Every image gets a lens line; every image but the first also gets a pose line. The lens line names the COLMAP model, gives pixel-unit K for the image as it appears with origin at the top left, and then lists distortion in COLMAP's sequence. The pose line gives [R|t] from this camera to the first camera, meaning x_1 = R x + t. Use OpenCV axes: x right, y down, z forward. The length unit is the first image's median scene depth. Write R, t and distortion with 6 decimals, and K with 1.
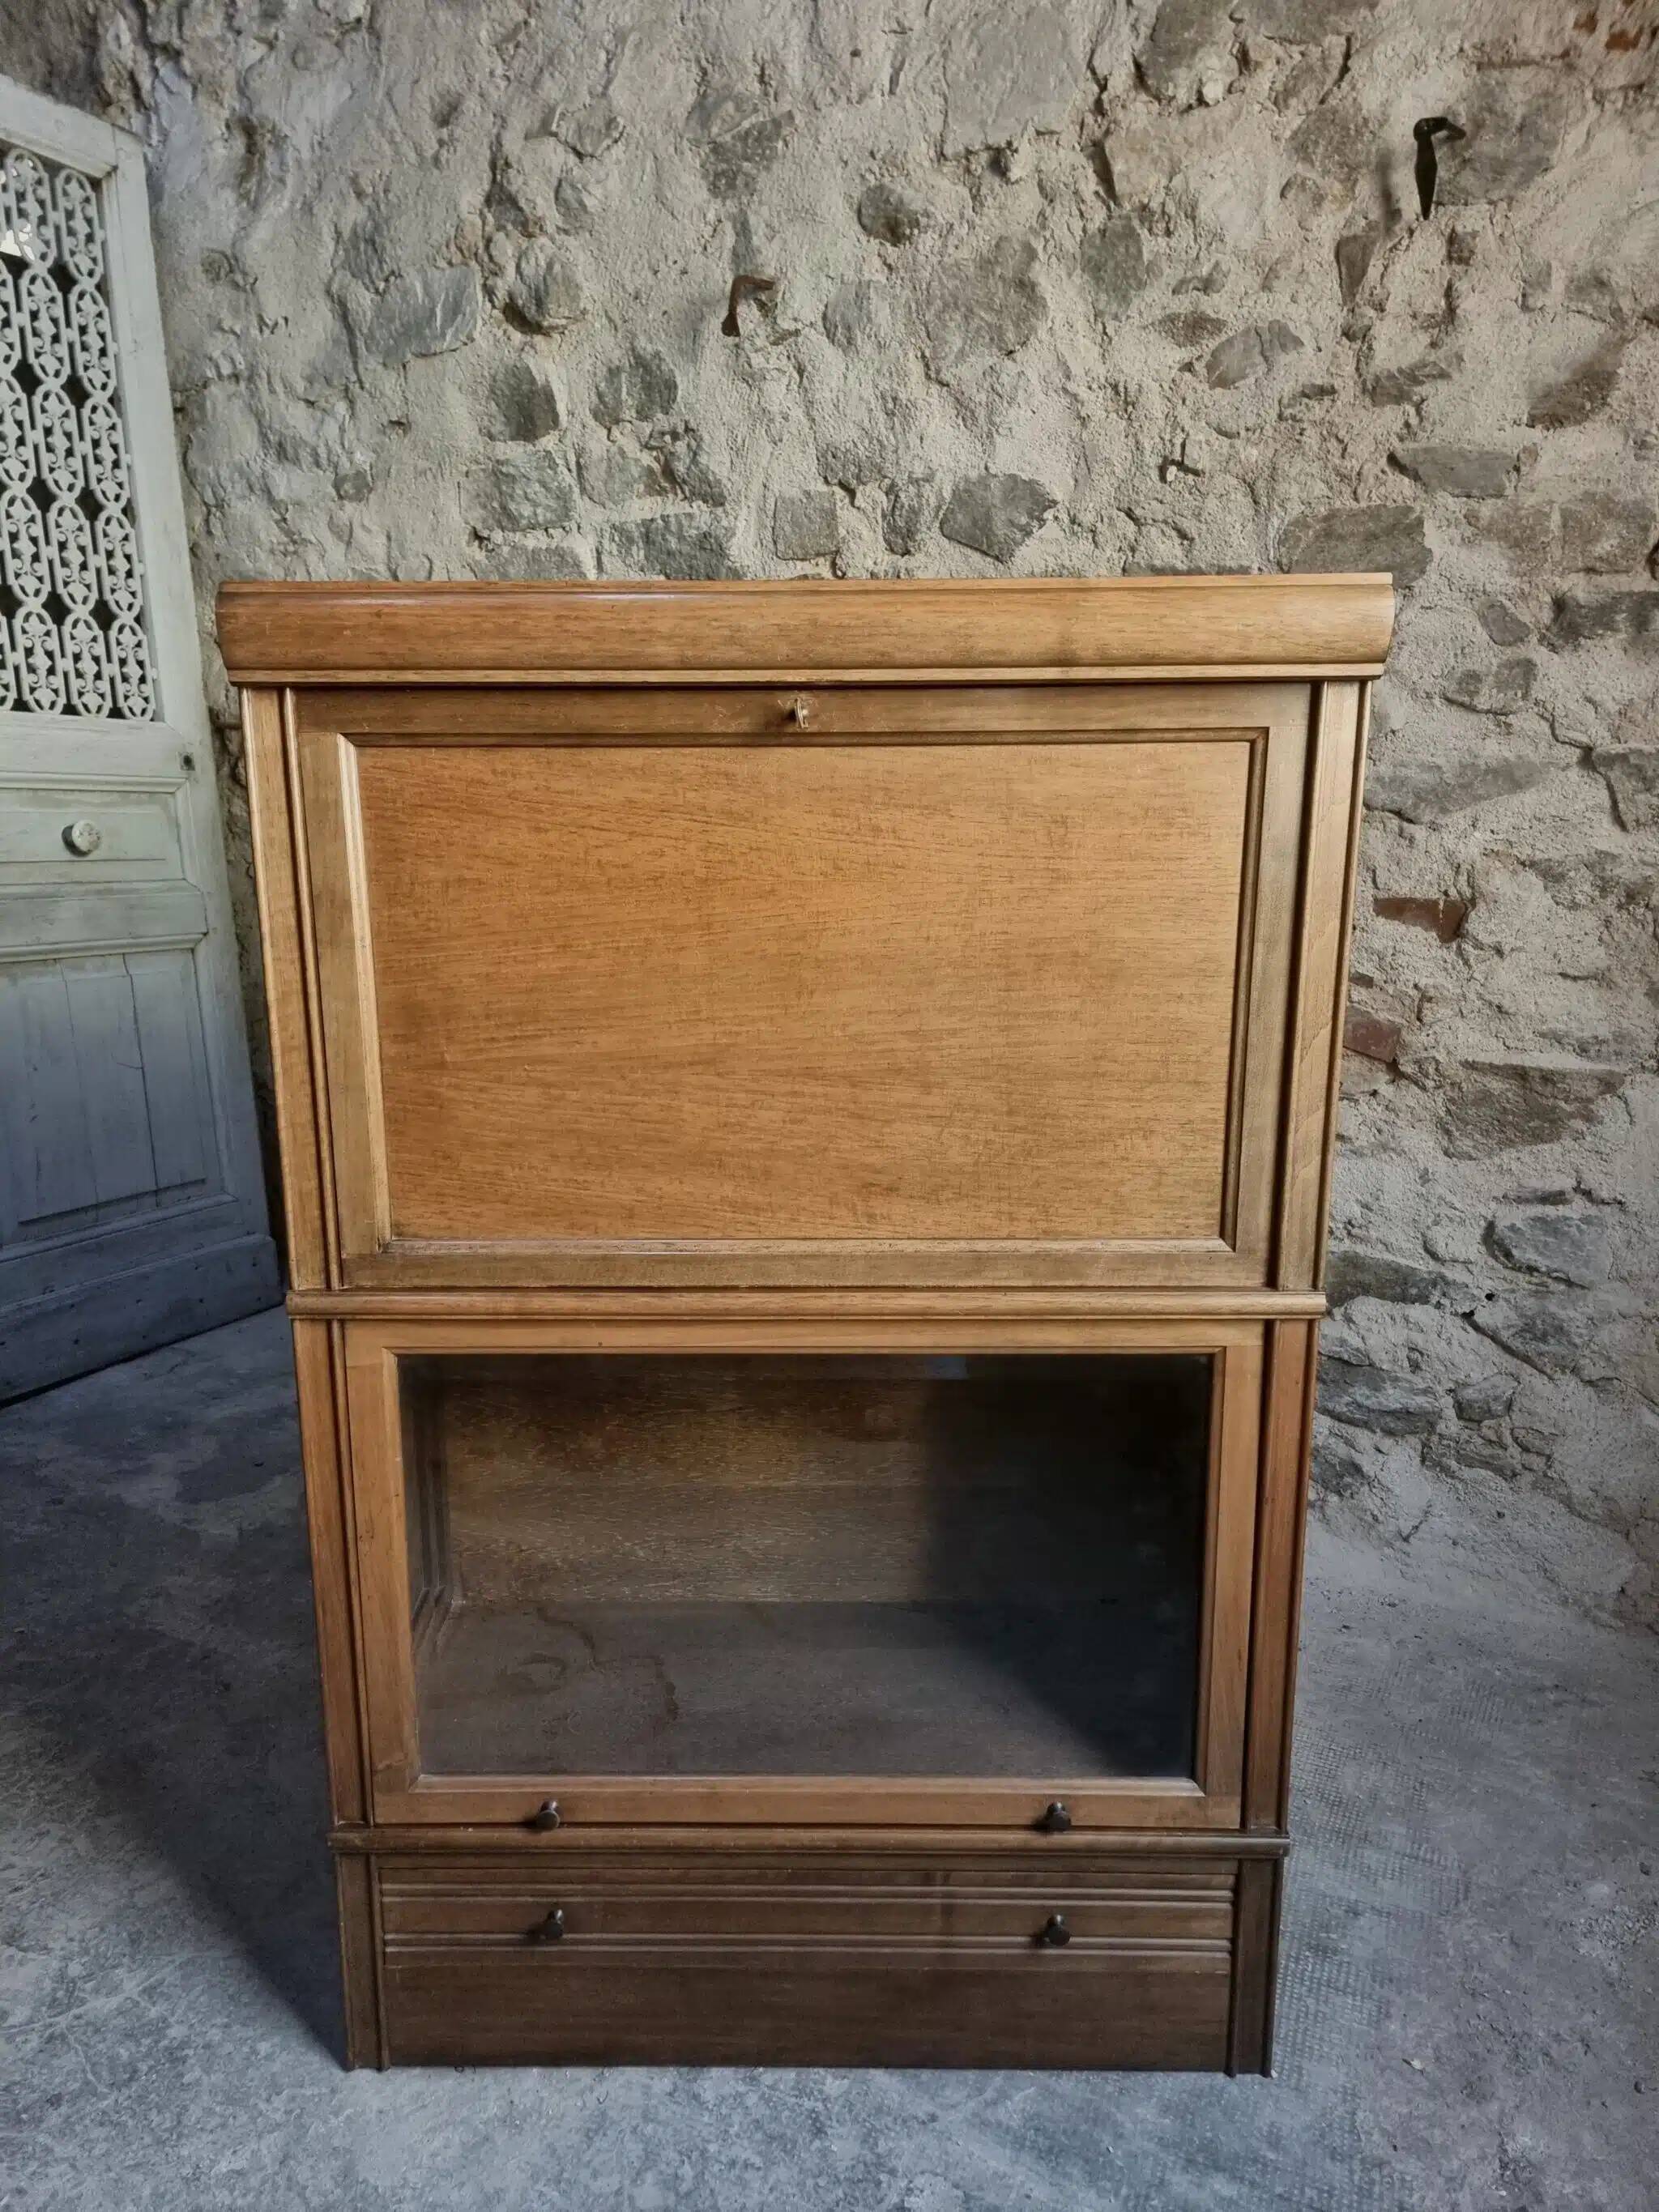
lens RADIAL K [[1550.9, 0, 809.4], [0, 1550.9, 1129.8], [0, 0, 1]] dist [0.083238, -0.076009]
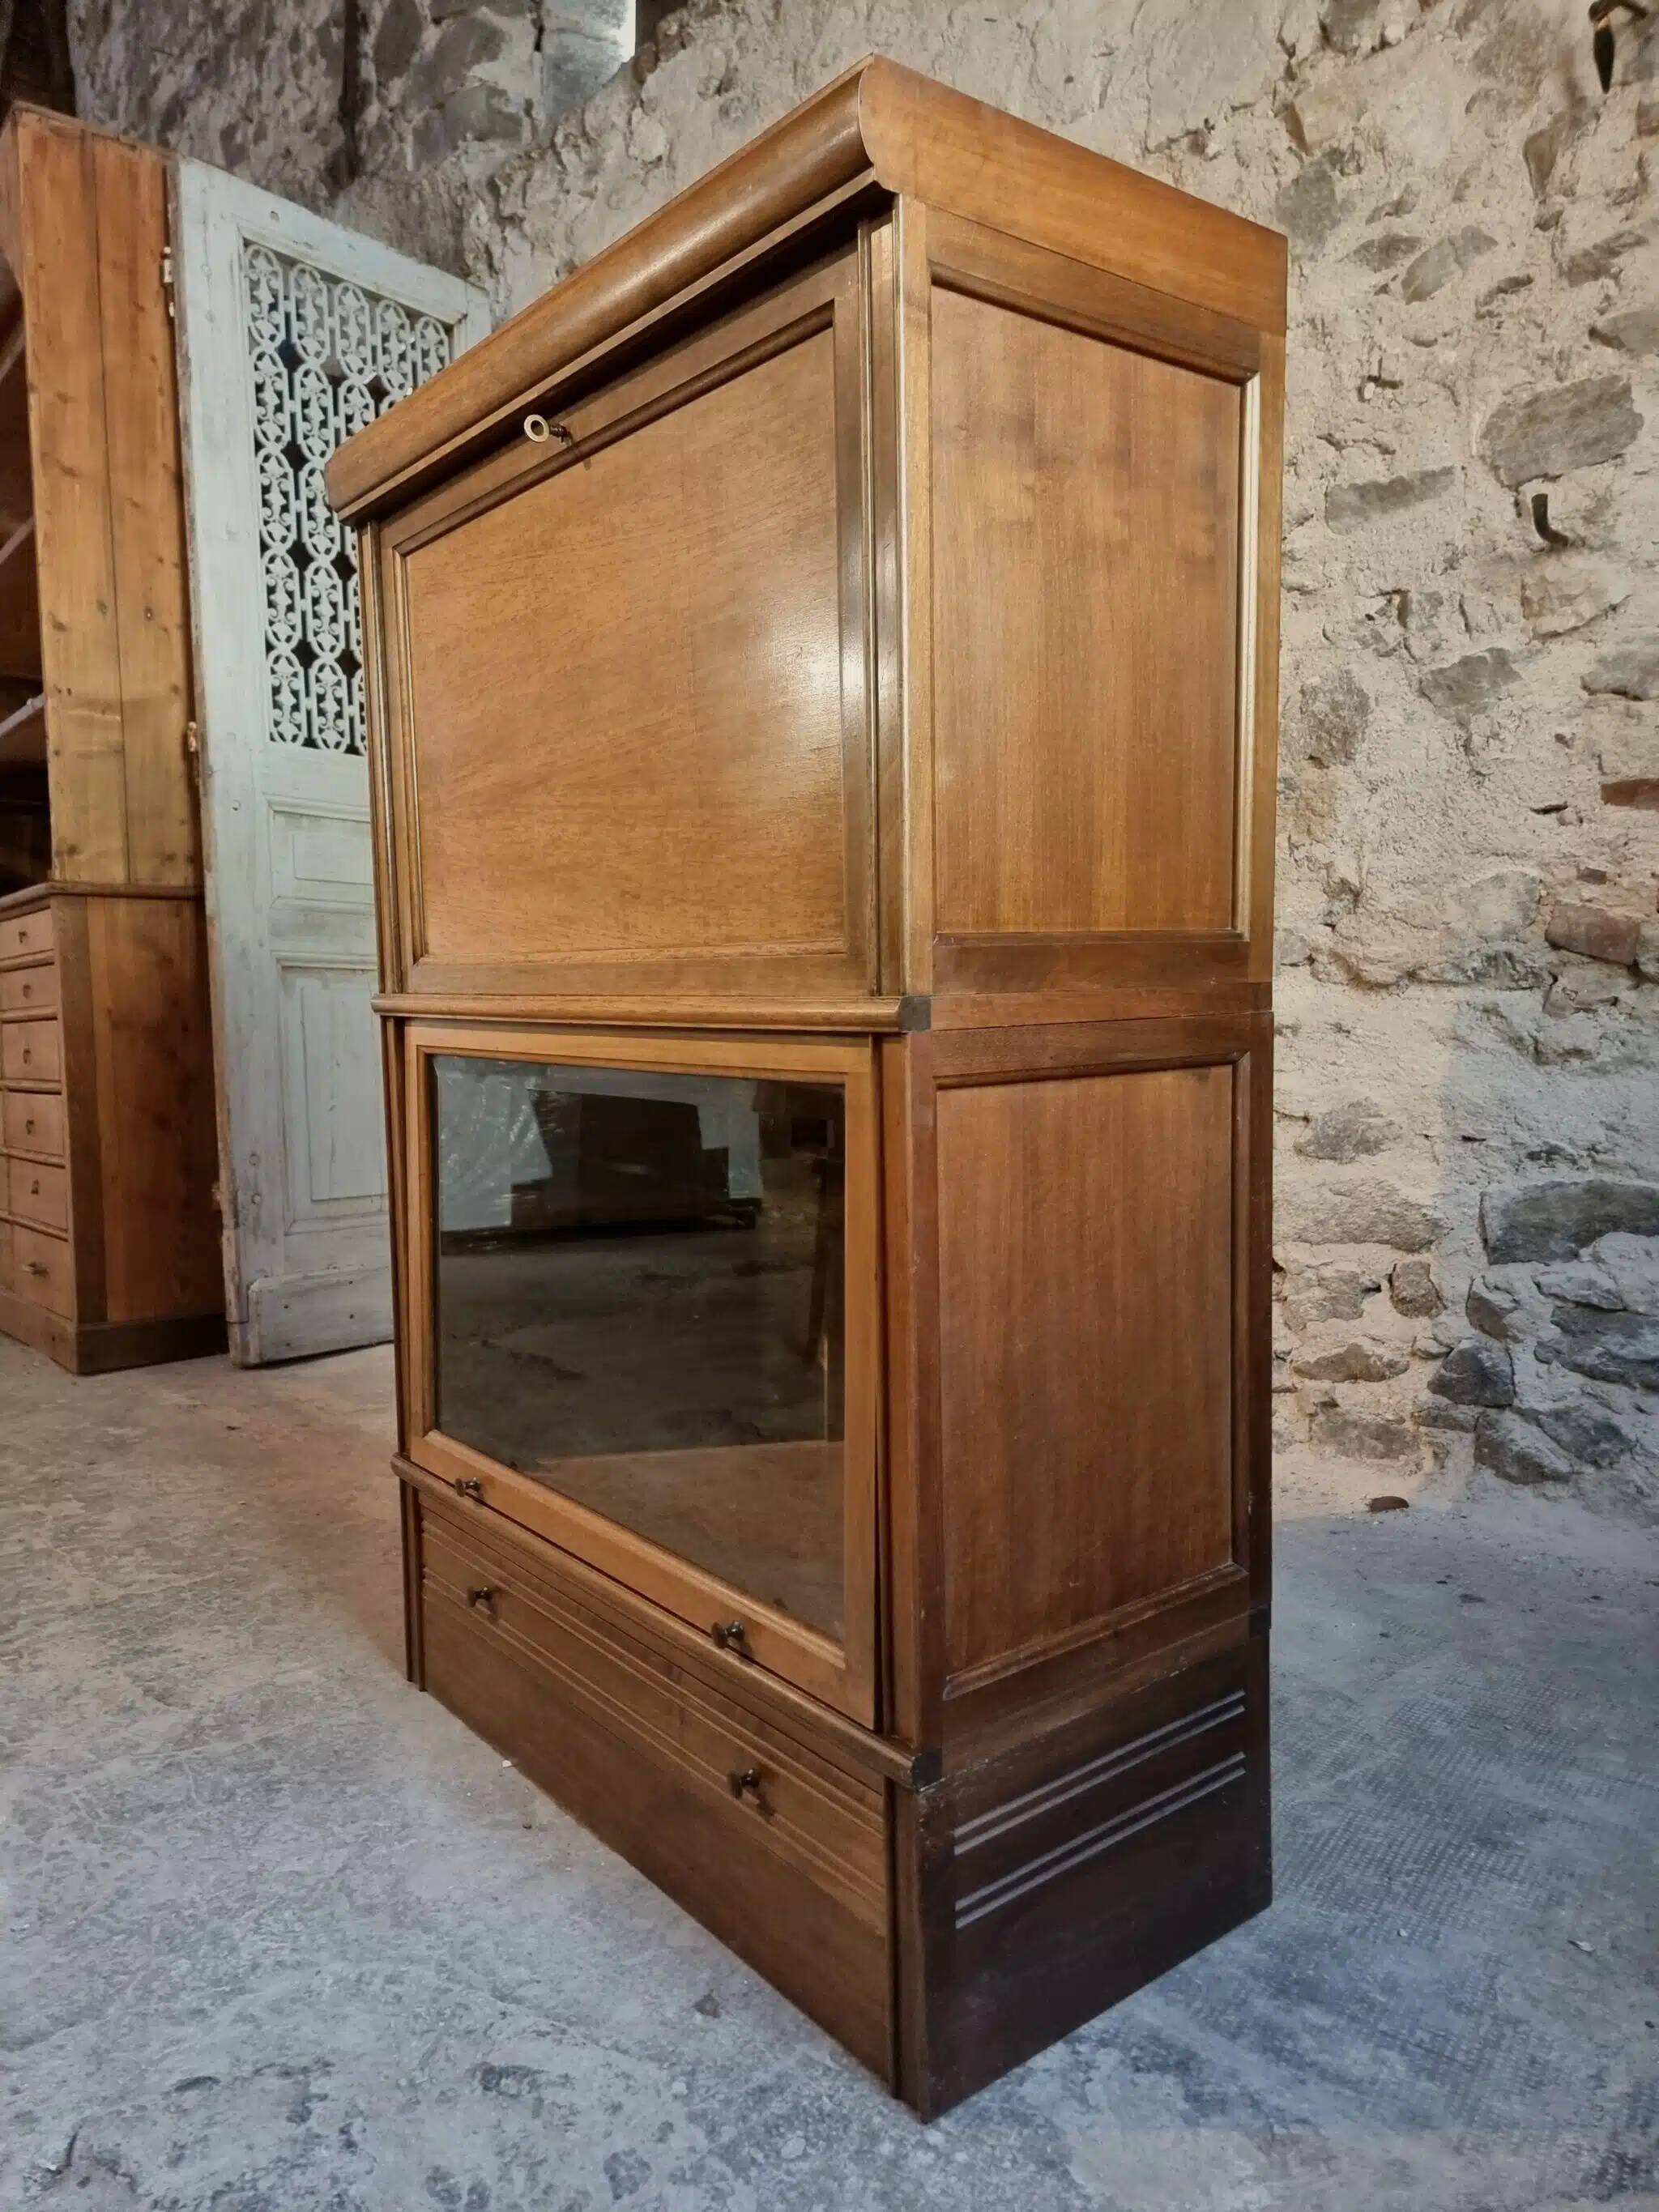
lens RADIAL K [[1552.1, 0, 800.0], [0, 1552.1, 1112.6], [0, 0, 1]] dist [0.084752, -0.082734]
pose [[0.973469, 0.008642, -0.228657, 0.109174], [-0.042195, 0.988929, -0.142263, 0.190197], [0.224896, 0.148137, 0.963056, 0.018932]]
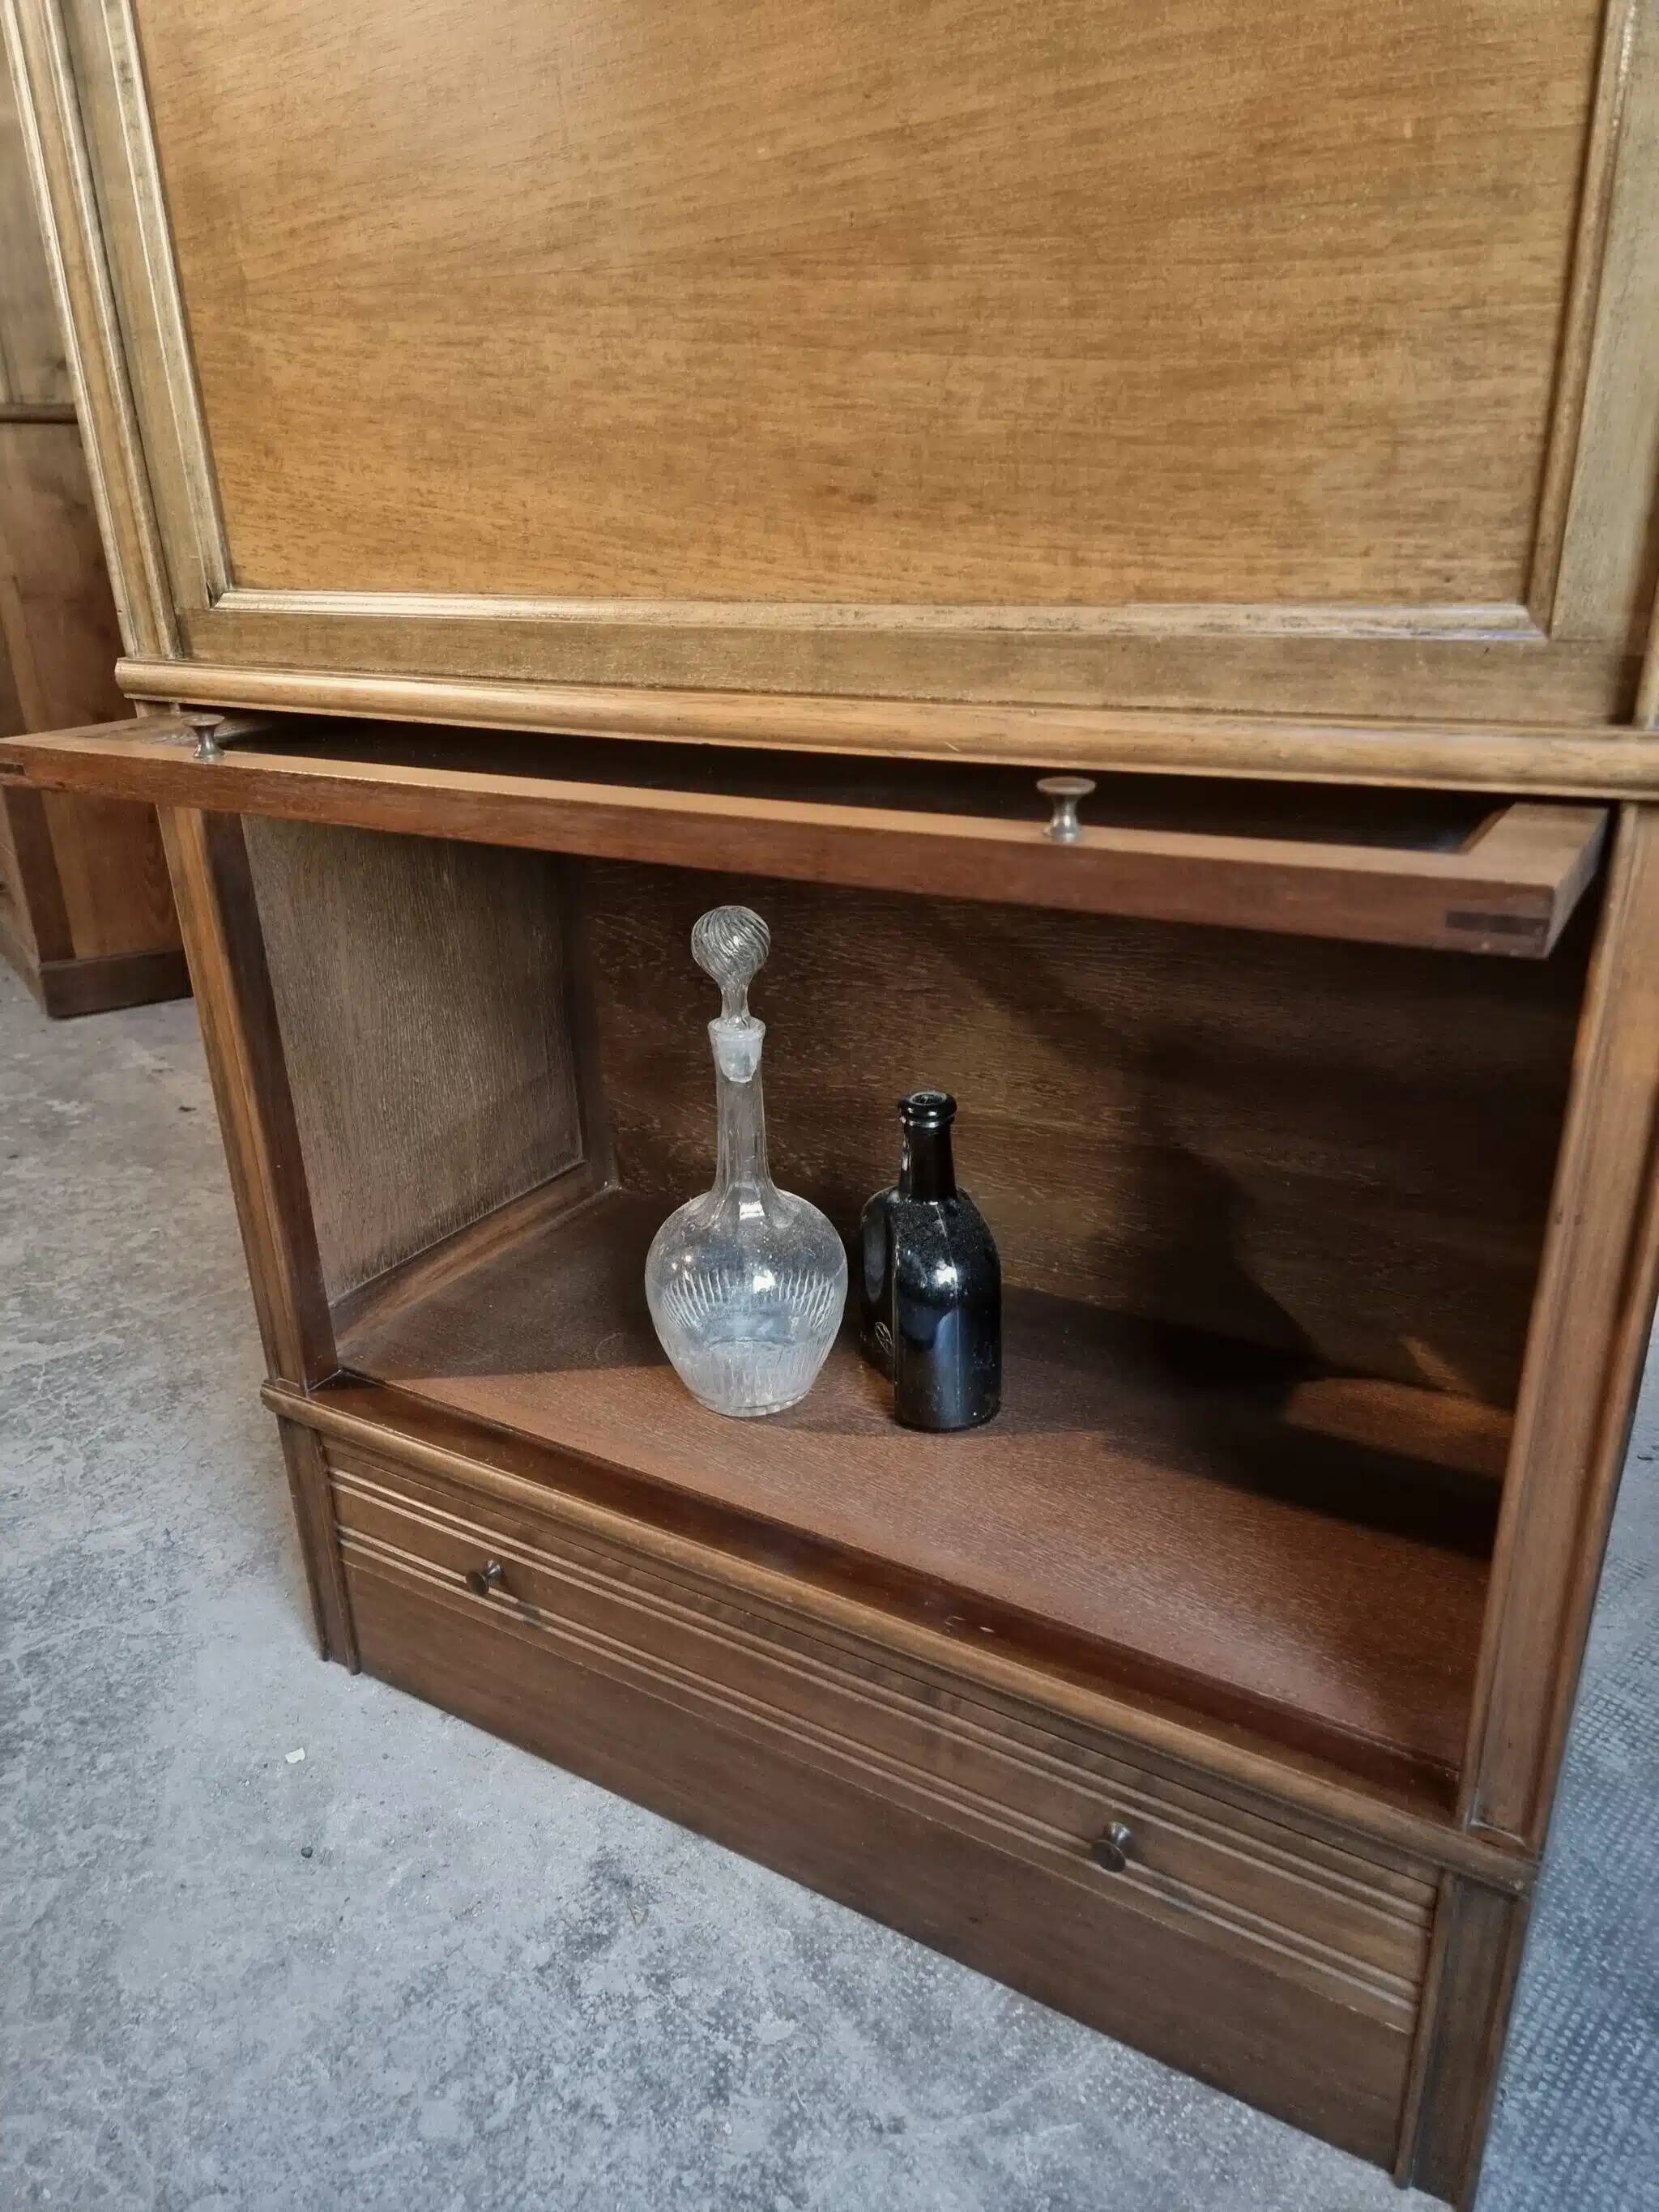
lens RADIAL K [[1546.9, 0, 819.9], [0, 1546.9, 1127.5], [0, 0, 1]] dist [0.096396, -0.089456]
pose [[0.944005, 0.105941, -0.312459, 0.128701], [-0.052818, 0.983357, 0.173839, 0.083890], [0.325675, -0.147602, 0.933889, 0.297099]]
